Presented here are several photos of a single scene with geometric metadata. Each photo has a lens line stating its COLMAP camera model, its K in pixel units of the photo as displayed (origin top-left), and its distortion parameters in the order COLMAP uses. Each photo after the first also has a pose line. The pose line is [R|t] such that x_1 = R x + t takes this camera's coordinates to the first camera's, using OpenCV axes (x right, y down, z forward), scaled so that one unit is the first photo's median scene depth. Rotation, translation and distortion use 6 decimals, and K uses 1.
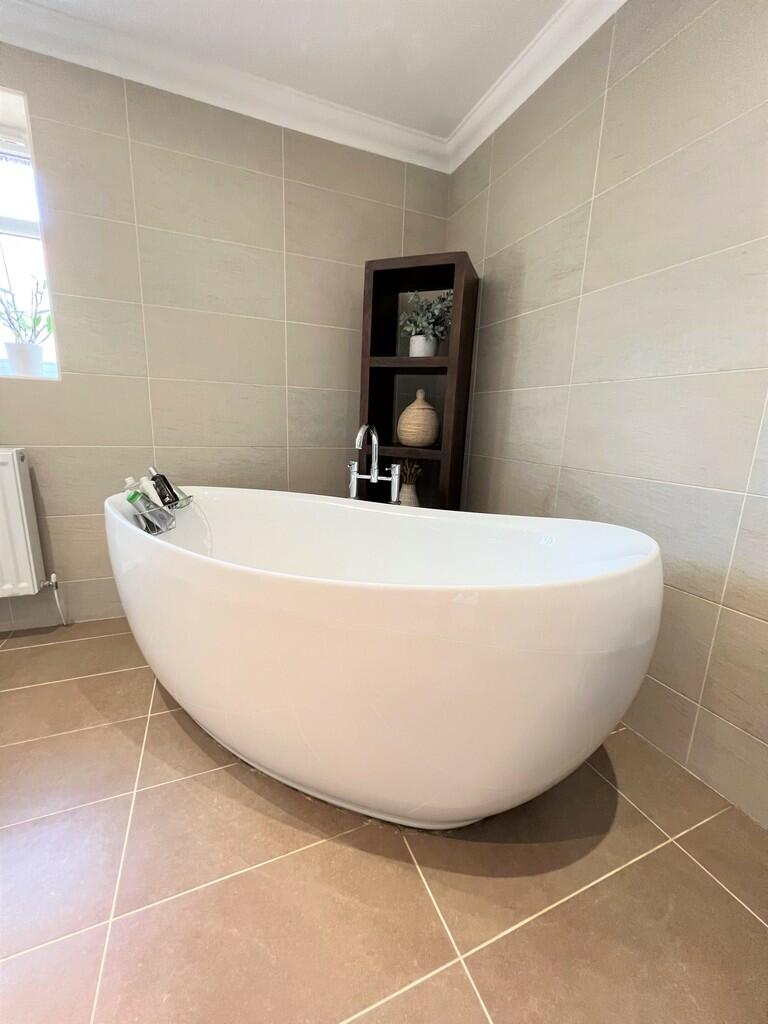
lens RADIAL K [[409.6, 0, 383.7], [0, 409.6, 510.4], [0, 0, 1]] dist [-0.001892, 0.000253]
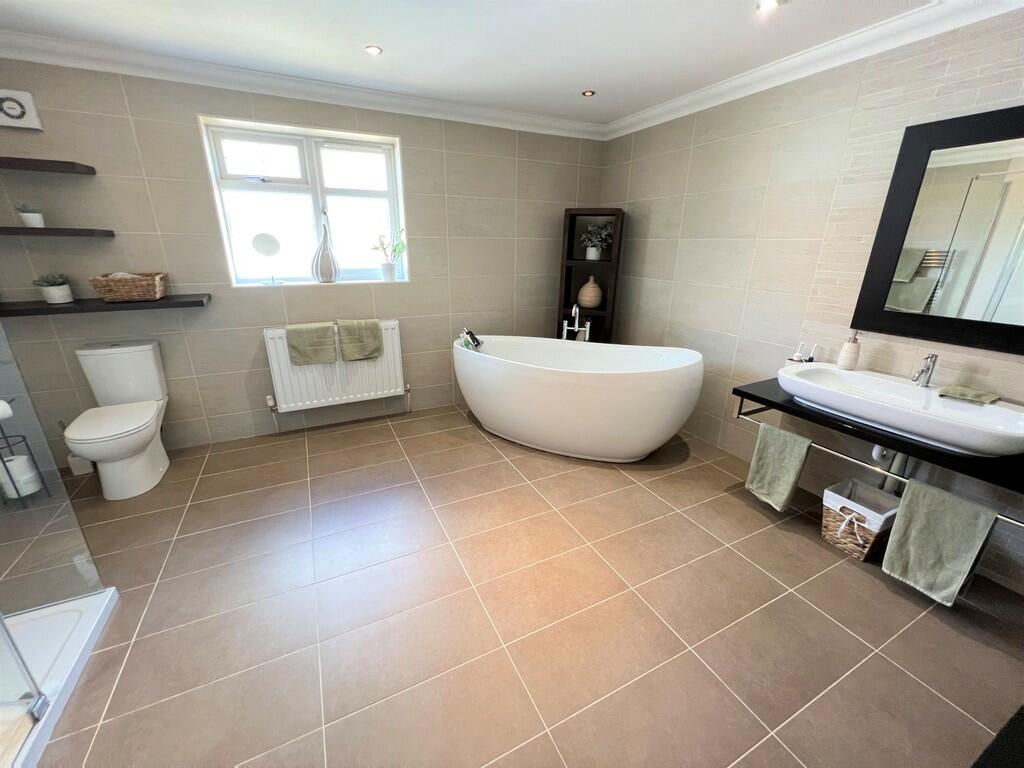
lens RADIAL K [[409.6, 0, 512.8], [0, 409.6, 385.0], [0, 0, 1]] dist [-0.001892, 0.000253]
pose [[0.997634, -0.039680, 0.056140, -0.422815], [0.032993, 0.992772, 0.115393, -0.045392], [-0.060313, -0.113267, 0.991732, -0.911503]]
